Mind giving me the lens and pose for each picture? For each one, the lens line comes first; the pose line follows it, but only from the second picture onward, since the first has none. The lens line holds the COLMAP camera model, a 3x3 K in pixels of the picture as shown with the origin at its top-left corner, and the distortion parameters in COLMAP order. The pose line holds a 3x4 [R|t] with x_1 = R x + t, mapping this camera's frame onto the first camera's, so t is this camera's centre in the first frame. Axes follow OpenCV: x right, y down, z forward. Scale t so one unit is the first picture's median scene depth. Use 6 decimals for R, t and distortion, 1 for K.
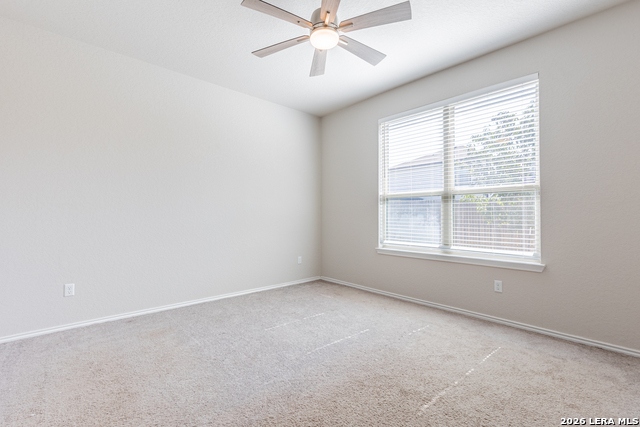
lens RADIAL K [[288.1, 0, 320.0], [0, 288.1, 213.5], [0, 0, 1]] dist [0.004489, 0.000721]
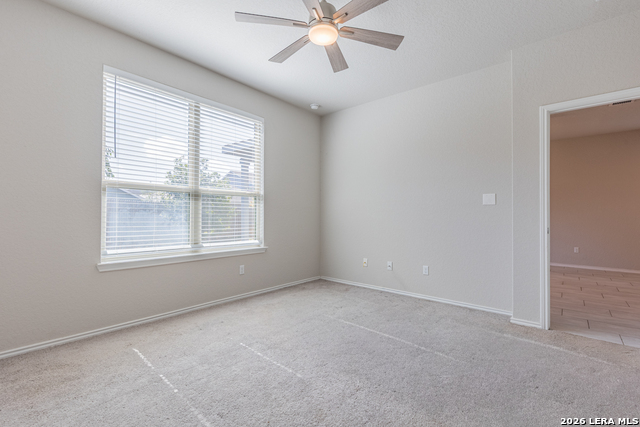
lens RADIAL K [[288.1, 0, 320.0], [0, 288.1, 213.5], [0, 0, 1]] dist [0.004489, 0.000721]
pose [[-0.138716, 0.015007, 0.990218, -0.593881], [-0.009687, 0.999817, -0.016509, 0.017746], [-0.990285, -0.011882, -0.138546, 0.715404]]
